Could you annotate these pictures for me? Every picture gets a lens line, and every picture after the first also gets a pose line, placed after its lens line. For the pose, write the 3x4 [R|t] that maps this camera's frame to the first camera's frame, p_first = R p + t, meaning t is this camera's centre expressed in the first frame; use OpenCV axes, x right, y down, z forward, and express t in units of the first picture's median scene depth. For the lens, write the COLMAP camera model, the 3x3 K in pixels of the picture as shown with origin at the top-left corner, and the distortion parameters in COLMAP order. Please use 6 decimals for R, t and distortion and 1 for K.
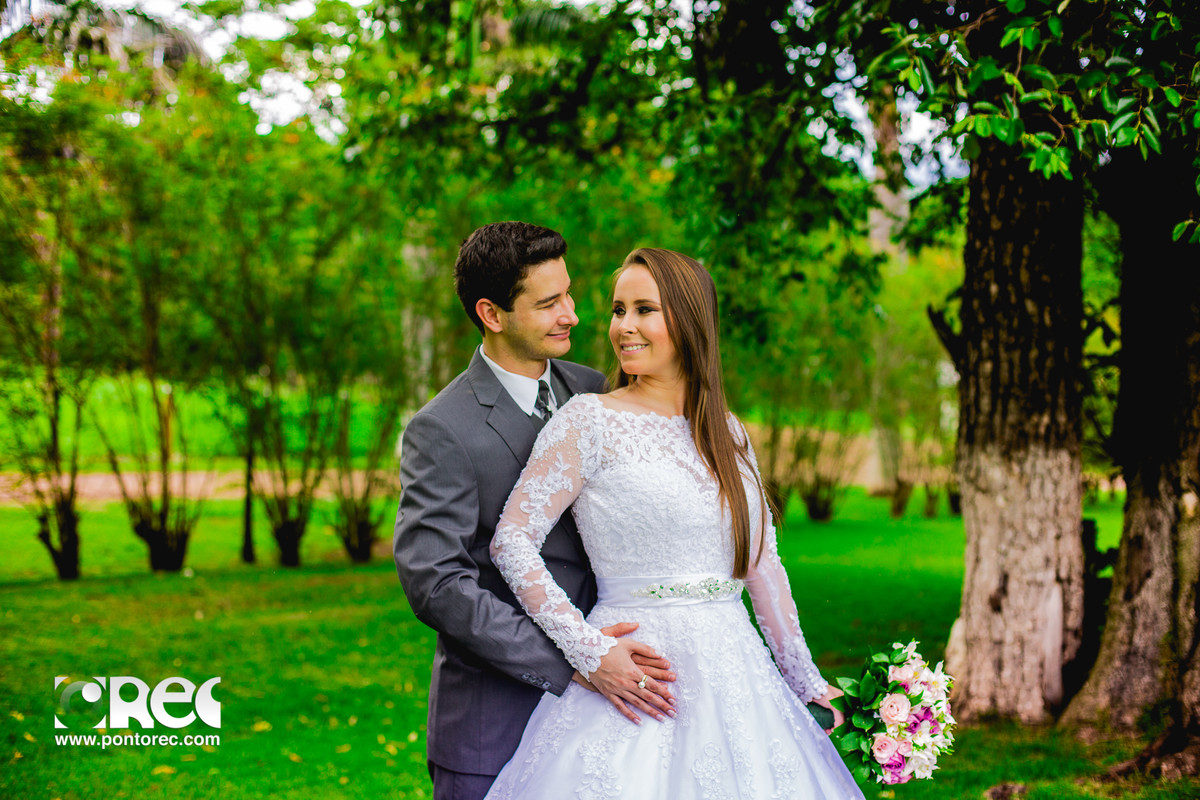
lens RADIAL K [[1745.6, 0, 597.0], [0, 1745.6, 365.3], [0, 0, 1]] dist [-0.166701, 0.170991]
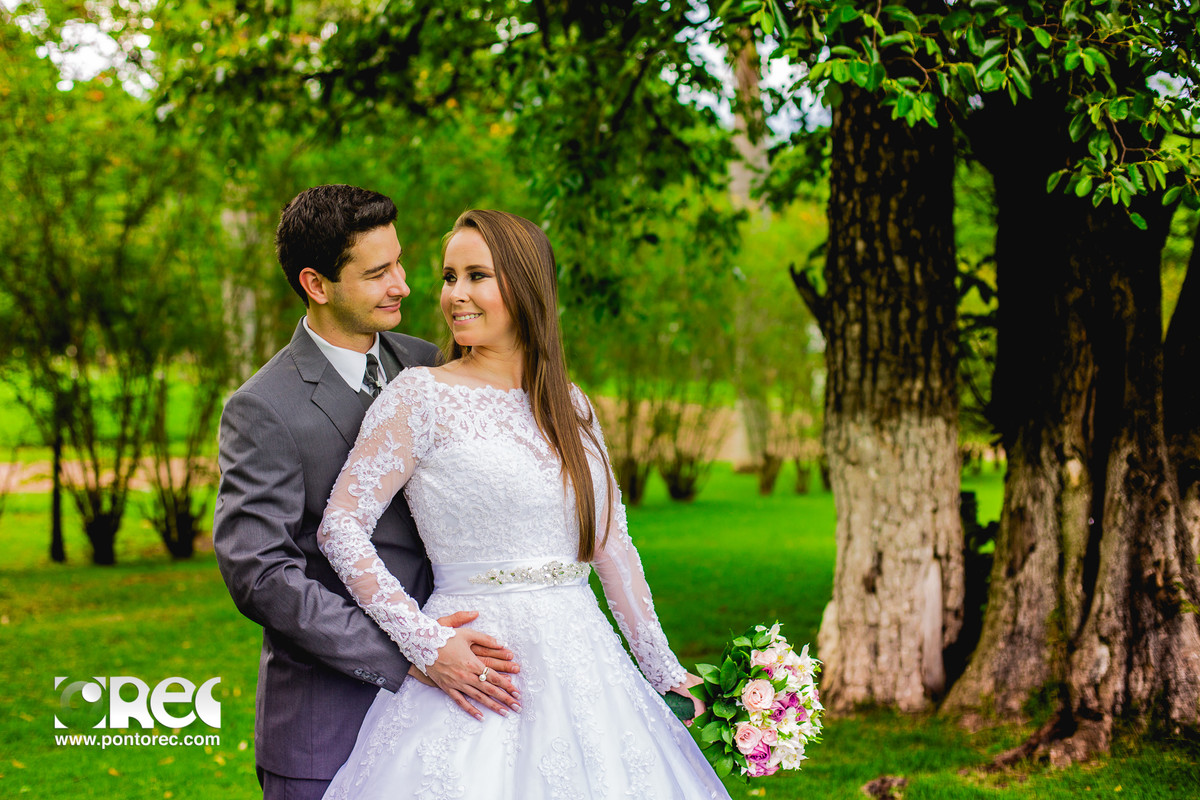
lens RADIAL K [[1910.9, 0, 554.3], [0, 1910.9, 337.4], [0, 0, 1]] dist [-0.151235, 0.165317]
pose [[0.997998, -0.021262, 0.059571, 0.003287], [0.021223, 0.999774, 0.001291, 0.000289], [-0.059585, -0.000024, 0.998223, -0.011162]]
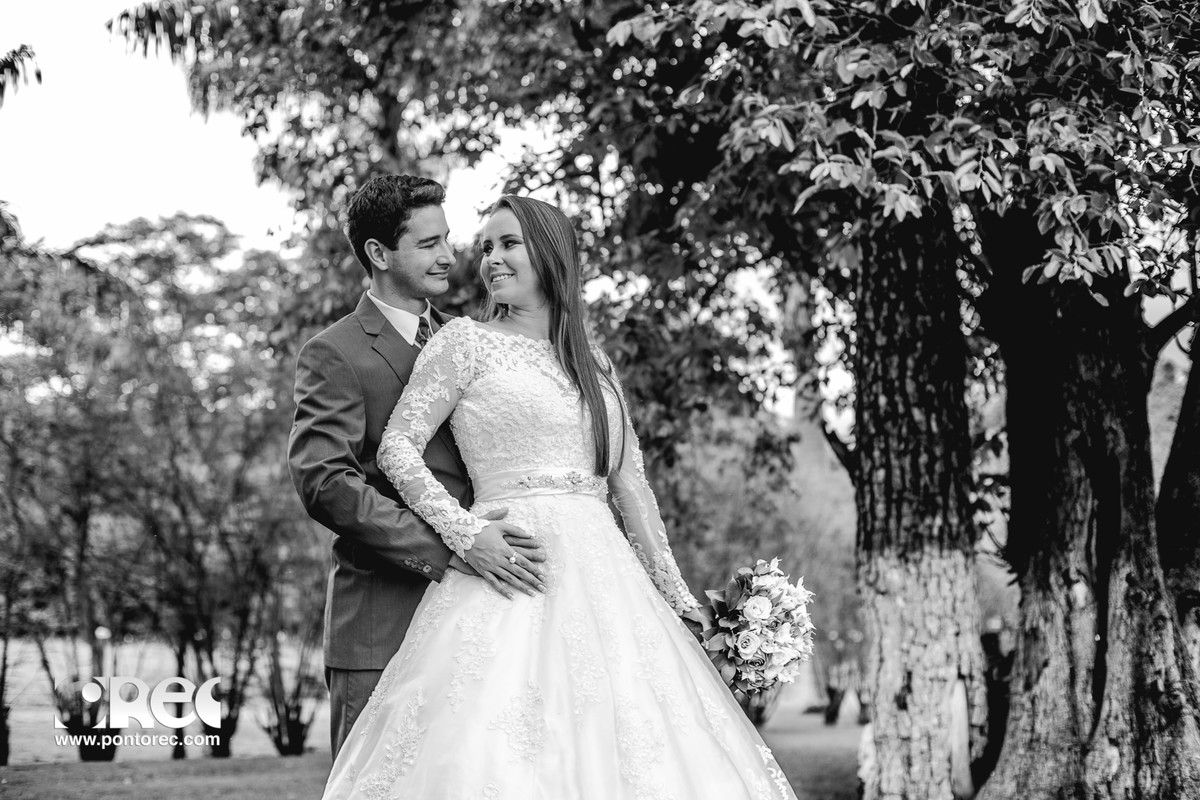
lens RADIAL K [[1764.3, 0, 633.2], [0, 1764.3, 446.5], [0, 0, 1]] dist [-0.121627, 0.100336]
pose [[0.998315, -0.028009, 0.050815, 0.022023], [0.034630, 0.990310, -0.134491, 0.124613], [-0.046556, 0.136024, 0.989611, -0.054296]]
